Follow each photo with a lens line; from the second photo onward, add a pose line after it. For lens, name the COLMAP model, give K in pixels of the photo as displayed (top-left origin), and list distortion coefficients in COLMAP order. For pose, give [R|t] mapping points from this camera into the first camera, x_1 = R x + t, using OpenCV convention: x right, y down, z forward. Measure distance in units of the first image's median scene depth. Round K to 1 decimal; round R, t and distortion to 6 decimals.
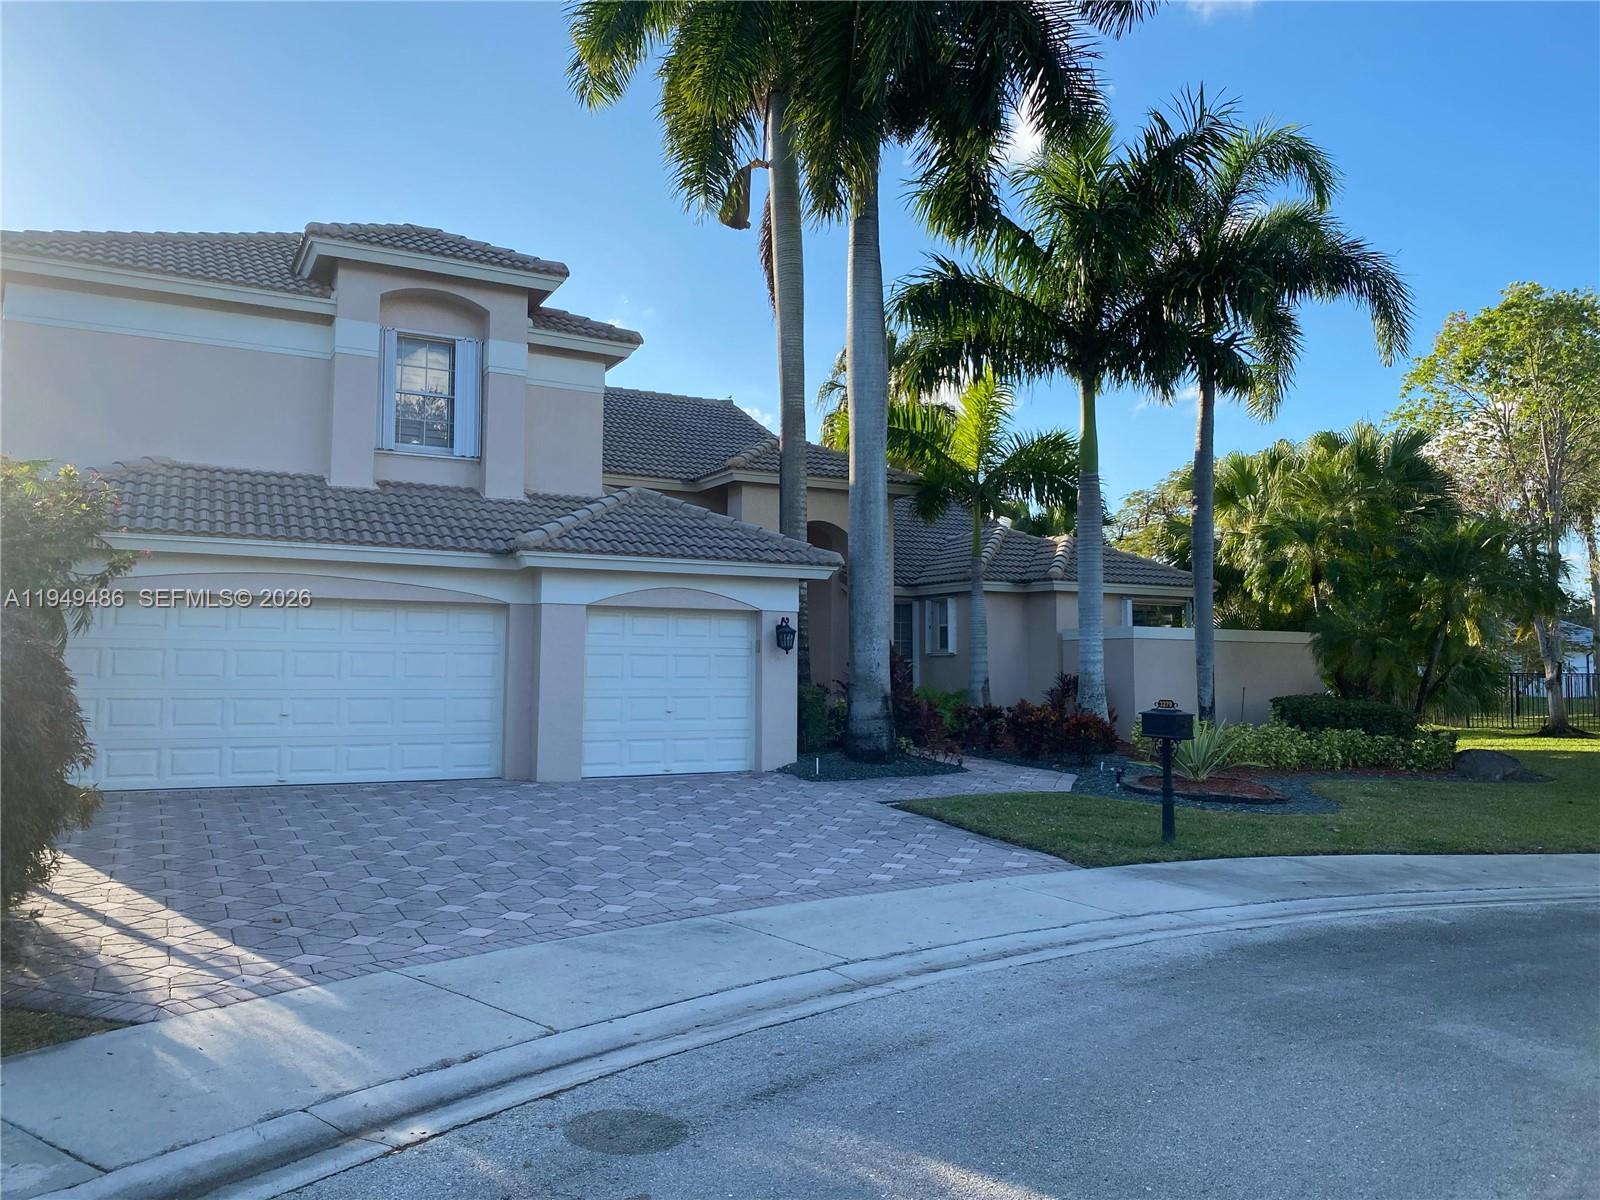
lens RADIAL K [[638.9, 0, 786.1], [0, 638.9, 603.3], [0, 0, 1]] dist [0.001725, 0.000004]
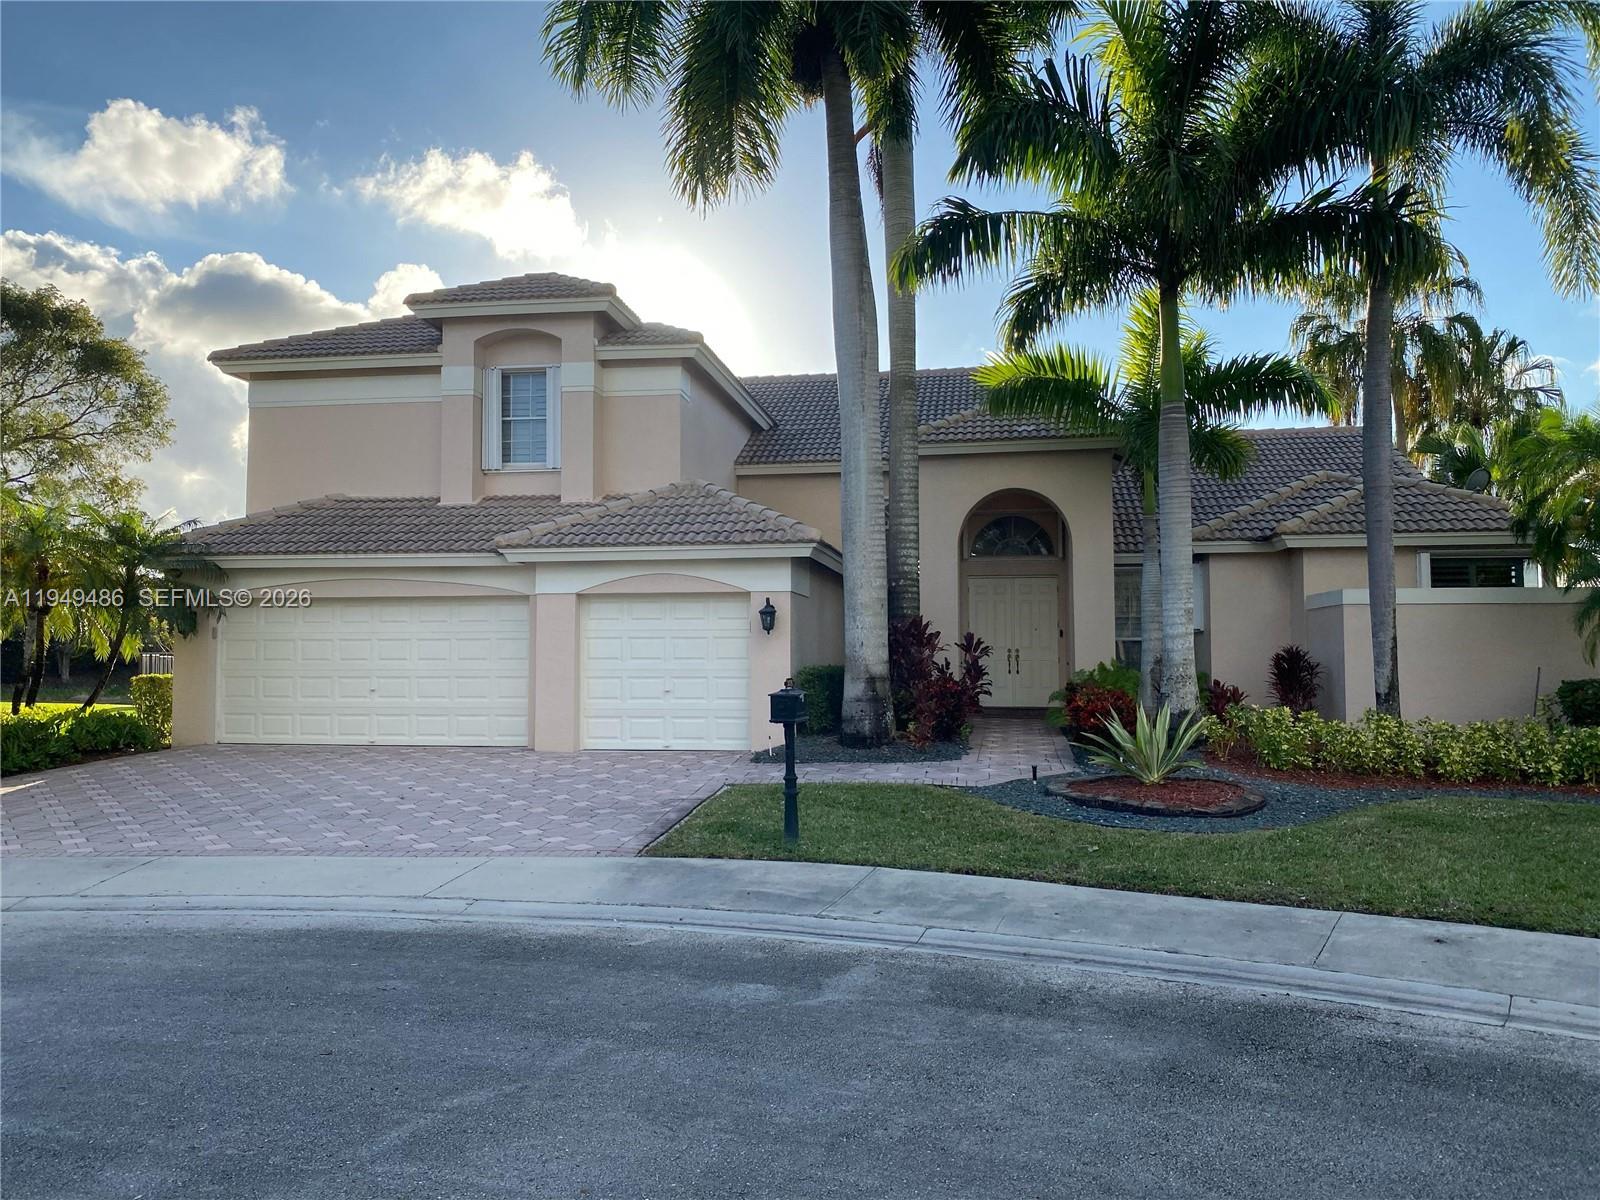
lens RADIAL K [[638.9, 0, 791.7], [0, 638.9, 606.7], [0, 0, 1]] dist [0.001725, 0.000004]
pose [[0.937039, -0.035326, -0.347434, 0.379006], [0.047298, 0.998541, 0.026037, 0.011875], [0.346007, -0.040831, 0.937343, 0.083847]]
